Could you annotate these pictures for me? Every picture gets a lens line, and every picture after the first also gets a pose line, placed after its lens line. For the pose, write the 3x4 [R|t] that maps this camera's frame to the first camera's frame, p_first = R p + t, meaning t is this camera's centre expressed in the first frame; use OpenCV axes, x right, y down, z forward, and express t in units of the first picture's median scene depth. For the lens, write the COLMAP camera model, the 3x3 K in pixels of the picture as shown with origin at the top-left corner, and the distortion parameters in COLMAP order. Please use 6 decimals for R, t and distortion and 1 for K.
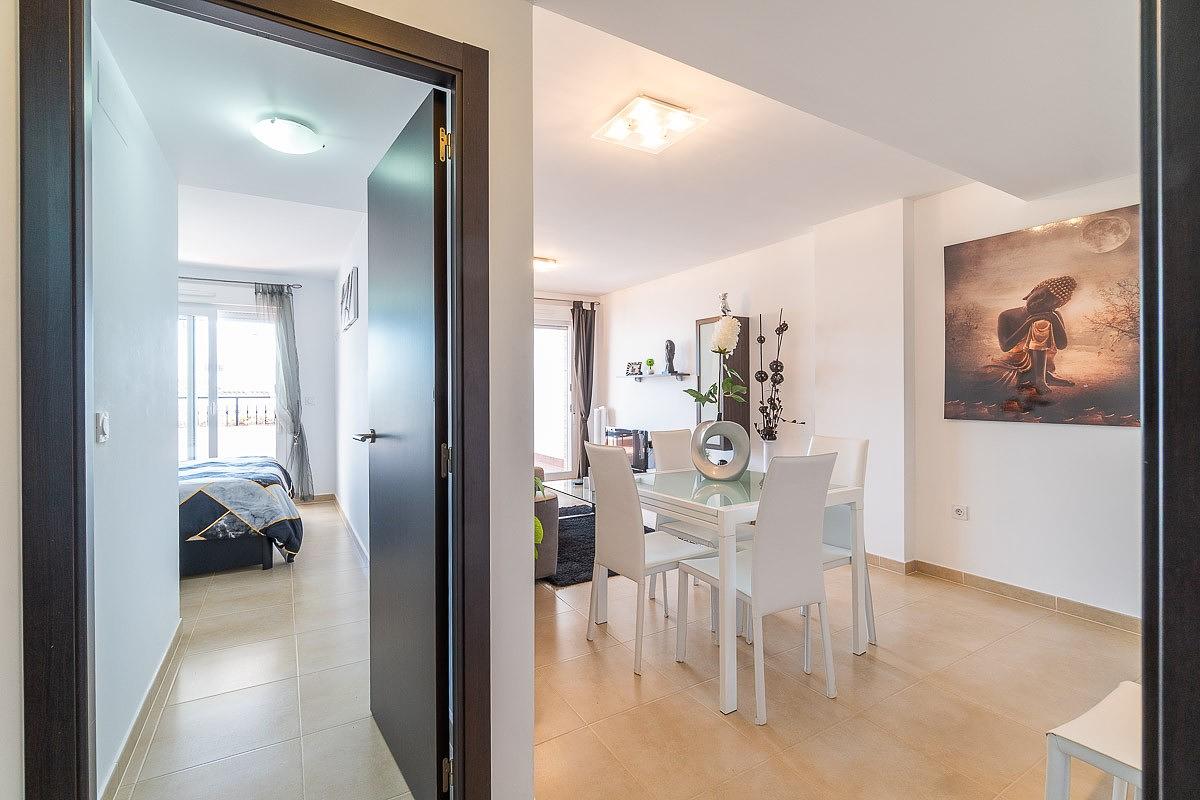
lens RADIAL K [[525.3, 0, 598.6], [0, 525.3, 391.5], [0, 0, 1]] dist [-0.008289, -0.000389]
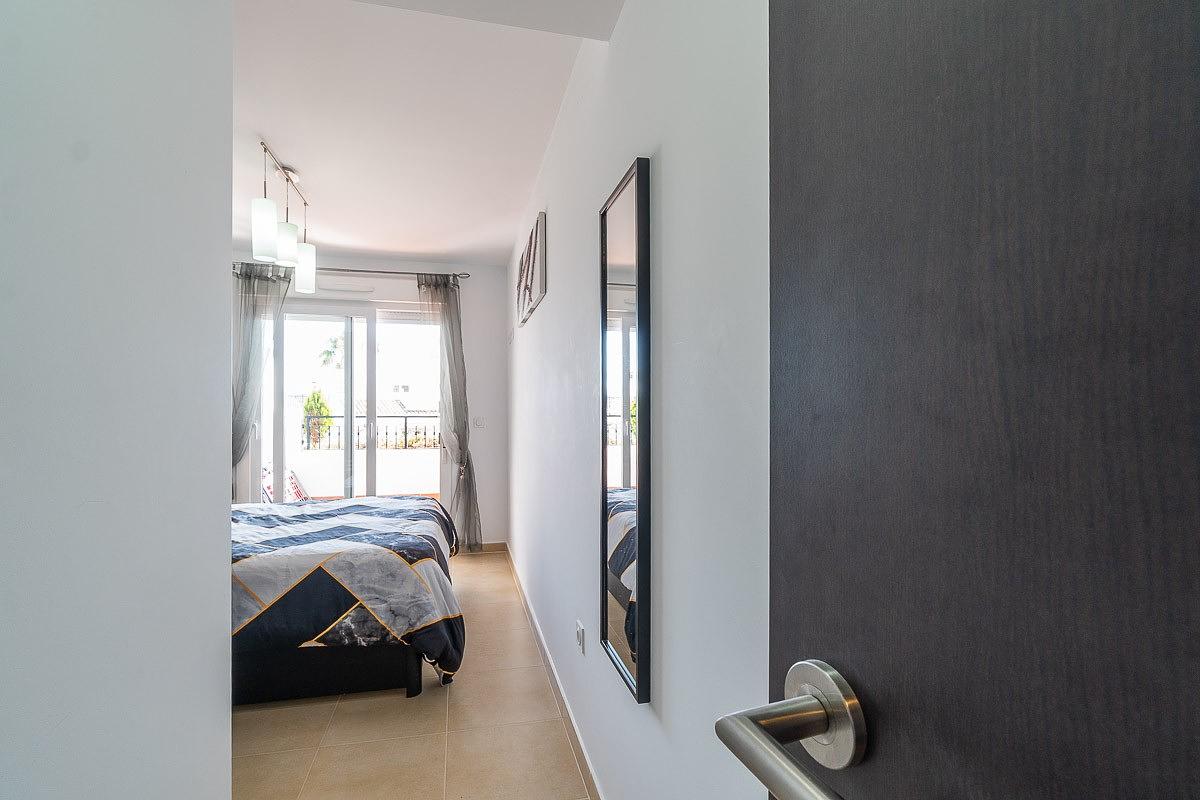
lens RADIAL K [[525.3, 0, 580.5], [0, 525.3, 410.7], [0, 0, 1]] dist [-0.008289, -0.000389]
pose [[0.950830, 0.004860, -0.309677, -0.216147], [-0.005533, 0.999984, -0.001294, 0.000803], [0.309665, 0.002943, 0.950841, 0.399222]]
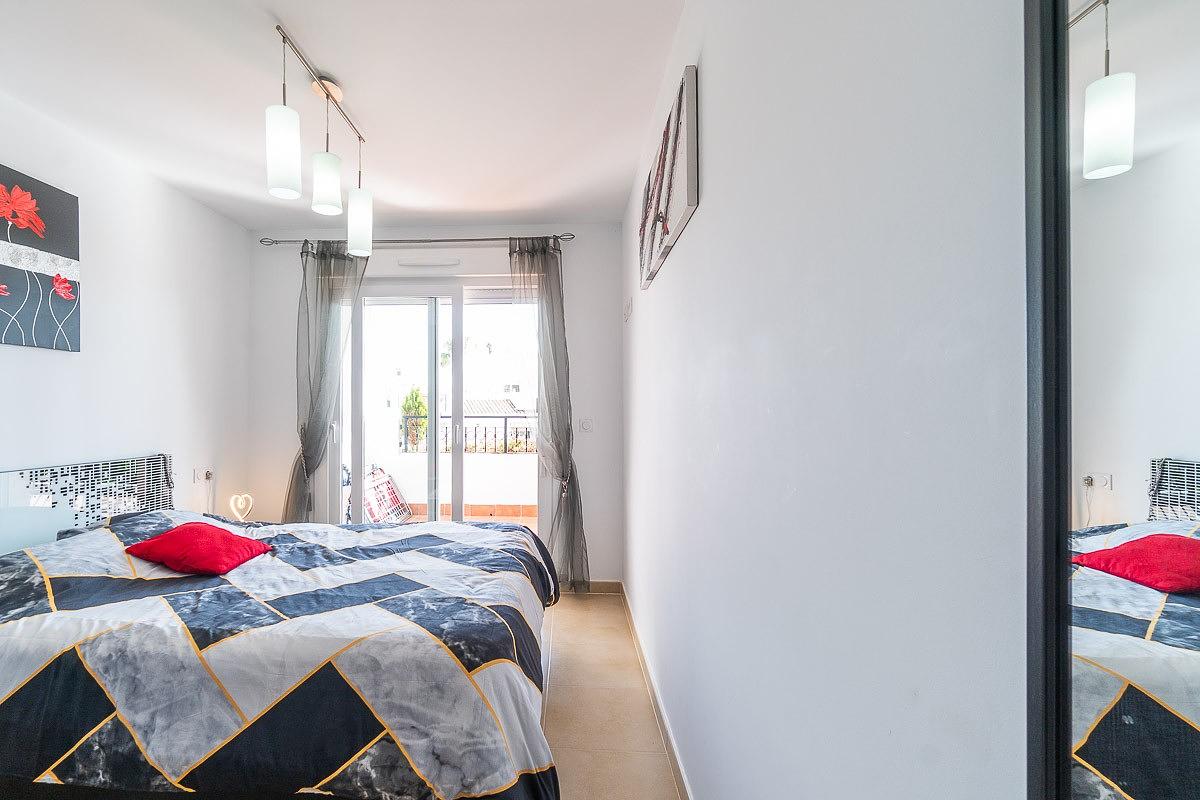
lens RADIAL K [[525.3, 0, 545.1], [0, 525.3, 411.1], [0, 0, 1]] dist [-0.008289, -0.000389]
pose [[0.833016, 0.005020, -0.553227, -0.332855], [-0.005013, 0.999986, 0.001526, 0.001104], [0.553227, 0.001502, 0.833029, 0.614490]]
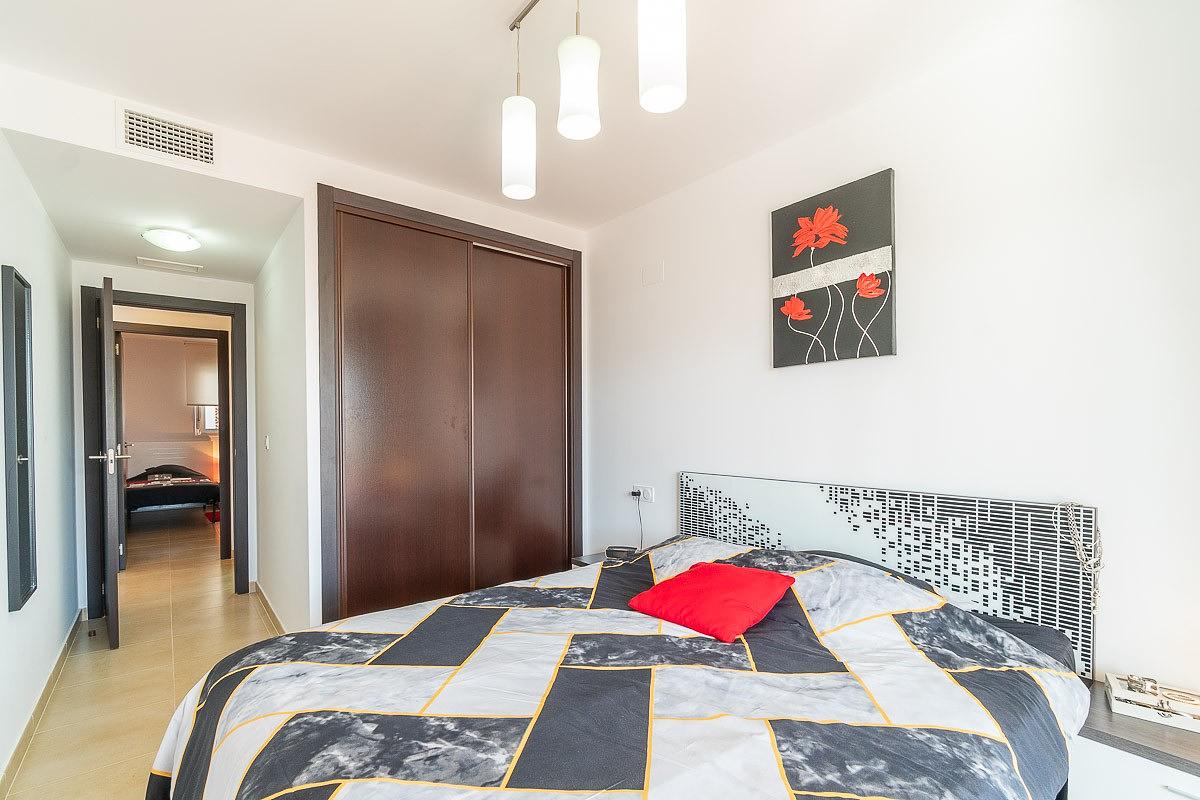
lens RADIAL K [[525.3, 0, 583.5], [0, 525.3, 435.6], [0, 0, 1]] dist [-0.008289, -0.000389]
pose [[-0.991649, 0.006178, -0.128821, -0.734012], [0.004254, 0.999875, 0.015208, 0.004743], [0.128899, 0.014533, -0.991551, 1.242195]]
